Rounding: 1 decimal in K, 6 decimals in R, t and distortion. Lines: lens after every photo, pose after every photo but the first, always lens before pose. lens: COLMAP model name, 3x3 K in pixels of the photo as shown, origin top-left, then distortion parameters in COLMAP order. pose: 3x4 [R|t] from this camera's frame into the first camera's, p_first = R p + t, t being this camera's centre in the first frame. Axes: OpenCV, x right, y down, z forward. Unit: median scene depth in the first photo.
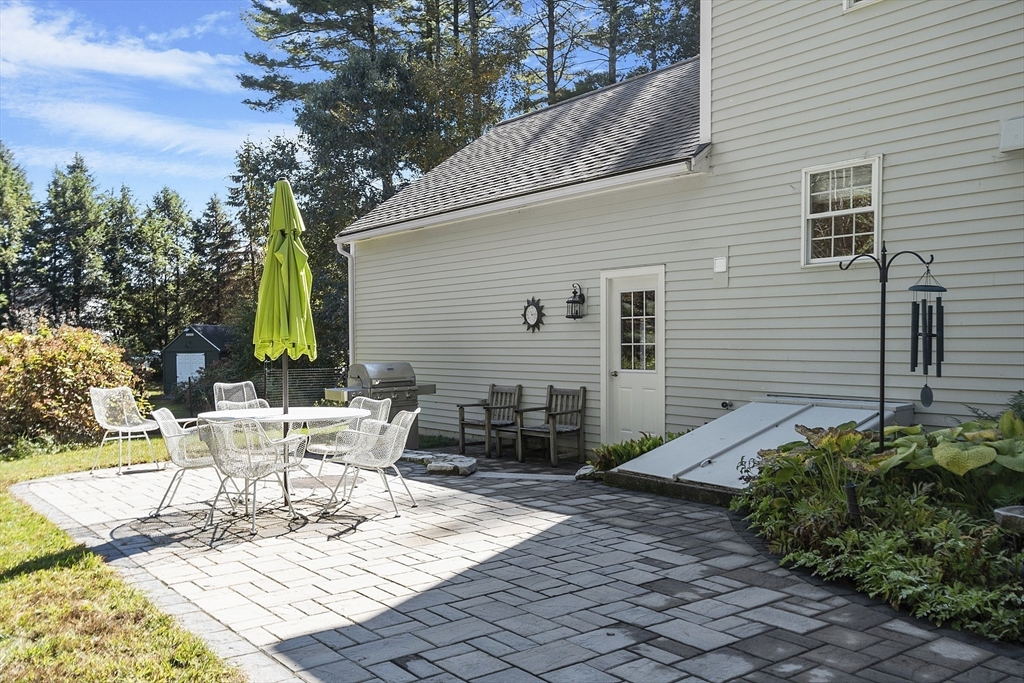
lens RADIAL K [[906.6, 0, 511.6], [0, 906.6, 342.4], [0, 0, 1]] dist [0.000108, 0.000381]
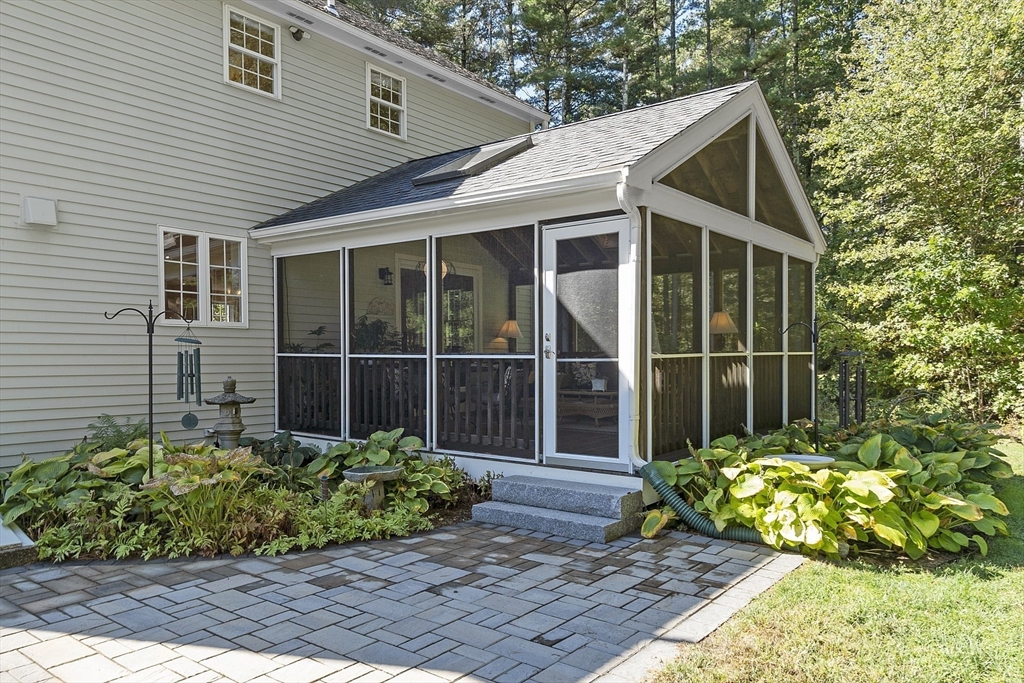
lens RADIAL K [[719.5, 0, 511.3], [0, 719.5, 347.8], [0, 0, 1]] dist [0.004916, 0.000680]
pose [[-0.271498, 0.022105, 0.962185, -0.854471], [0.005090, 0.999755, -0.021532, -0.022243], [-0.962426, -0.000949, -0.271544, 1.063511]]
